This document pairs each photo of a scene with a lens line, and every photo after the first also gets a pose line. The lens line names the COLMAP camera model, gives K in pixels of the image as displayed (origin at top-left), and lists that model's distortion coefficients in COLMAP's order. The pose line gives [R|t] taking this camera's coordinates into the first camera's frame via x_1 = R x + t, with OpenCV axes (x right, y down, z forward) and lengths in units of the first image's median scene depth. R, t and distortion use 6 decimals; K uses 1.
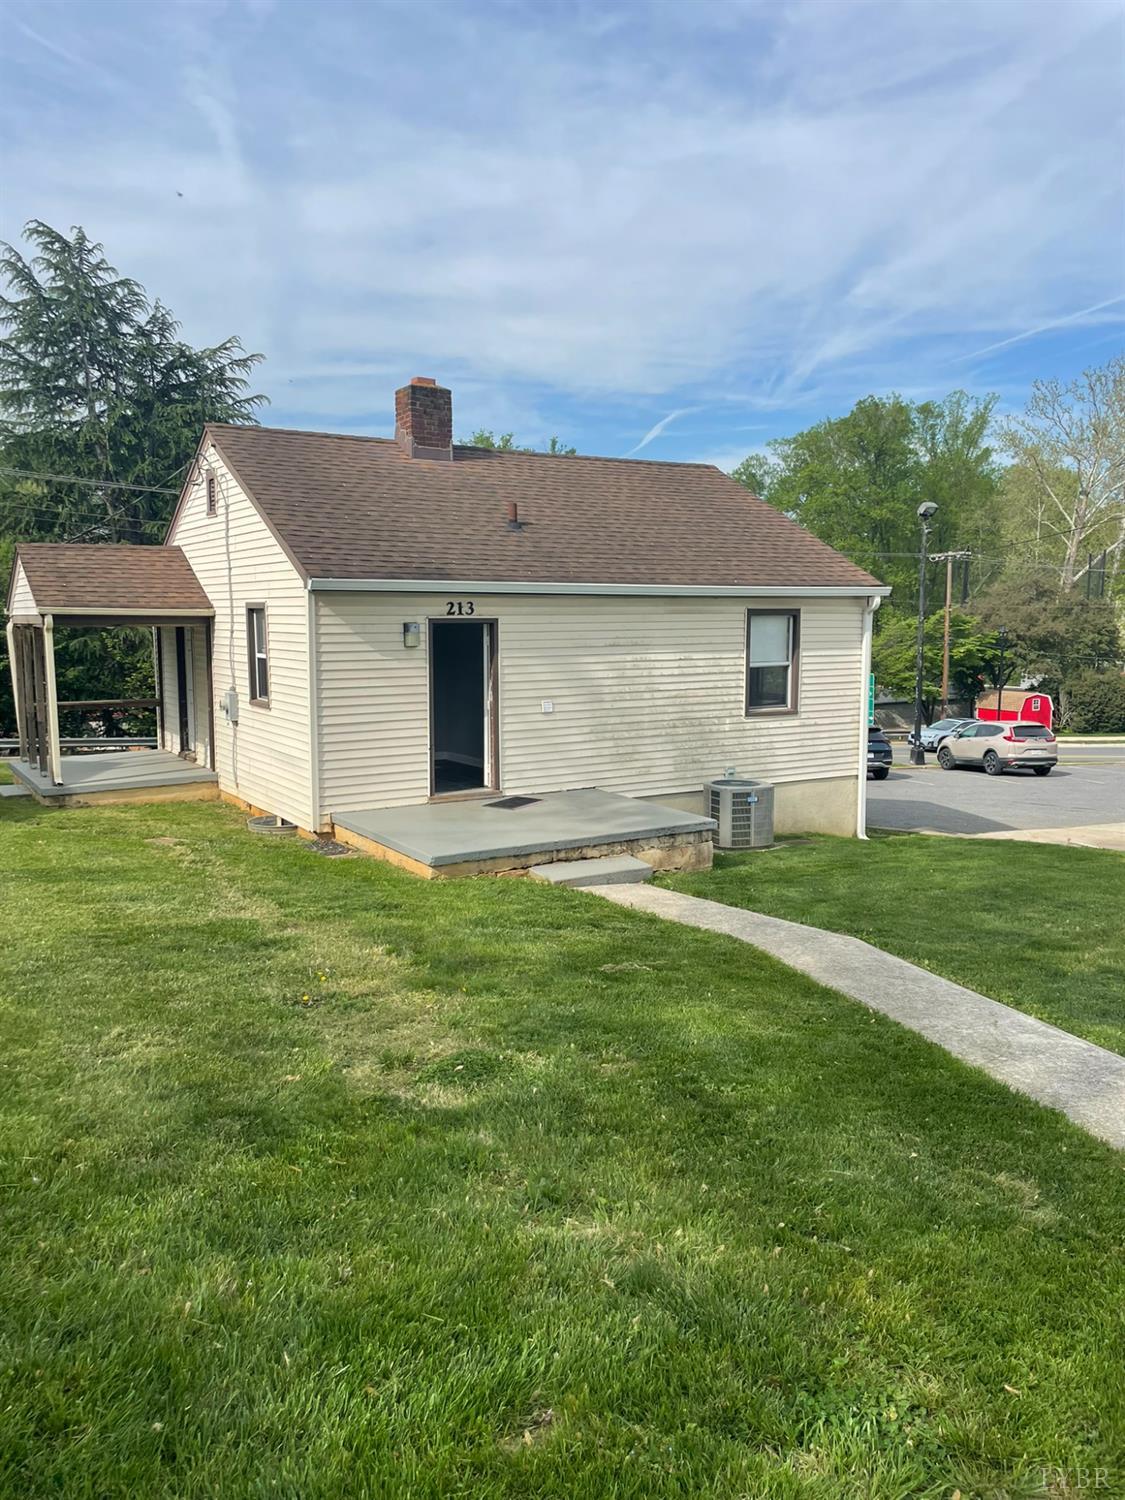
lens RADIAL K [[1127.6, 0, 568.0], [0, 1127.6, 751.4], [0, 0, 1]] dist [0.009496, 0.000738]
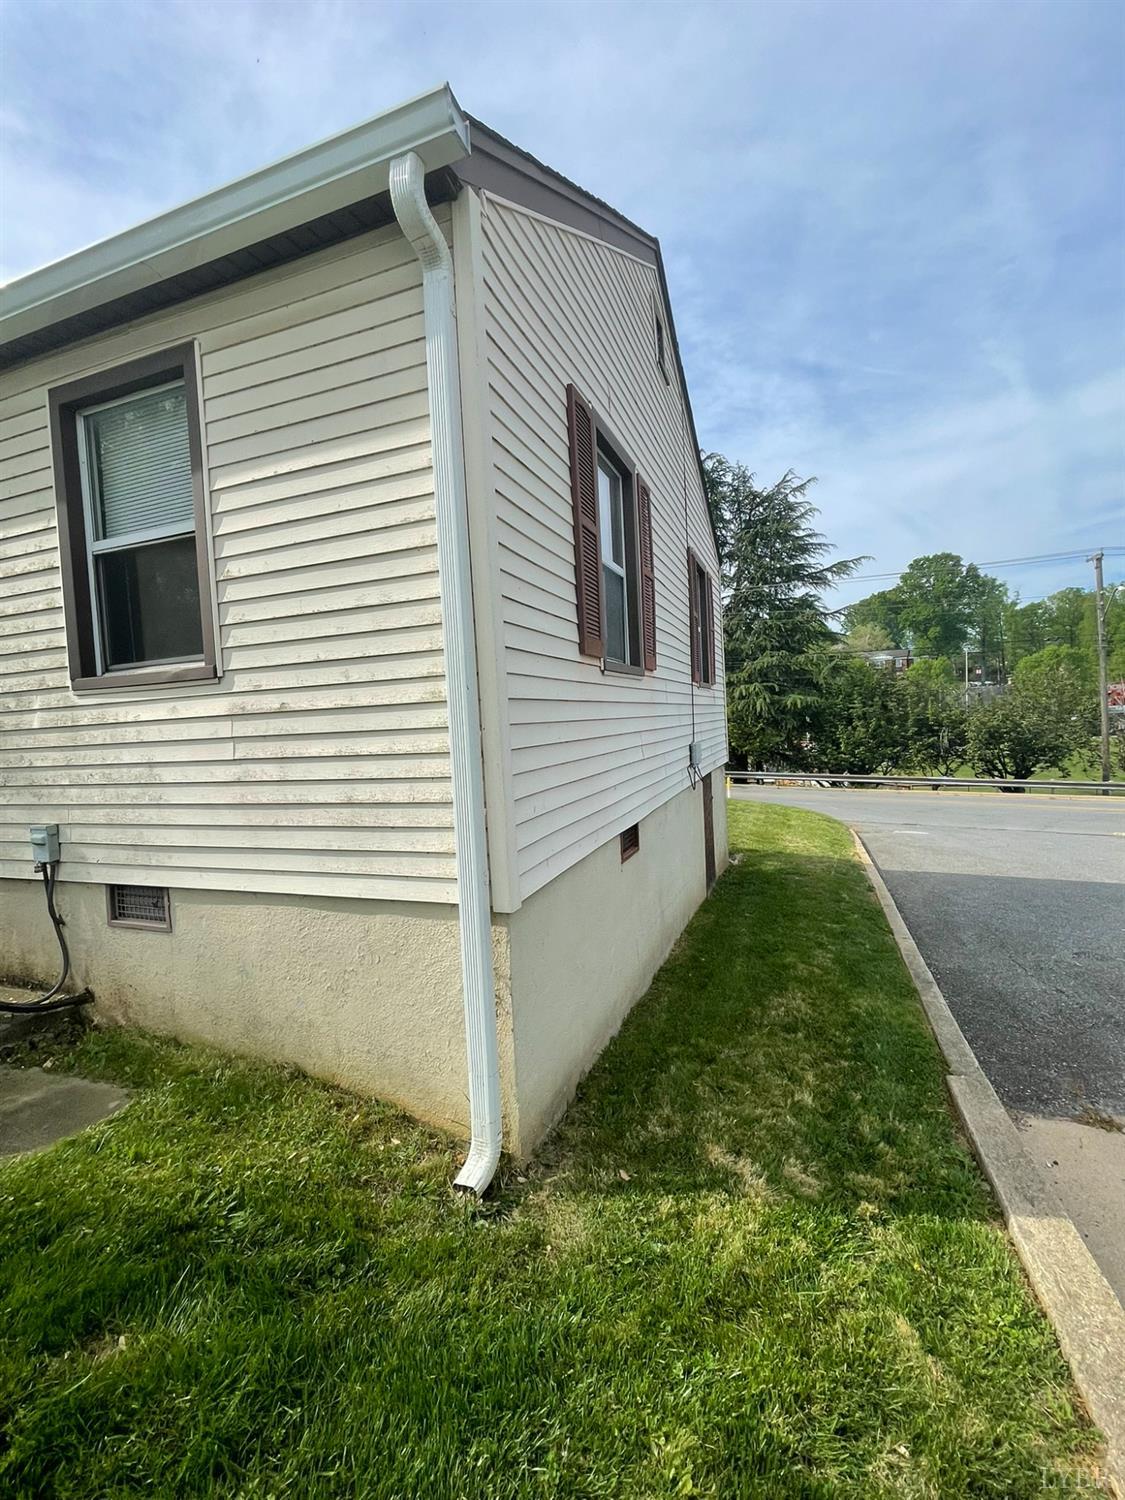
lens RADIAL K [[660.7, 0, 562.3], [0, 660.7, 746.7], [0, 0, 1]] dist [-0.003523, -0.000420]
pose [[0.602882, -0.005327, -0.797813, 0.413763], [-0.048442, 0.997888, -0.043269, -0.011026], [0.796359, 0.064733, 0.601351, 0.980658]]
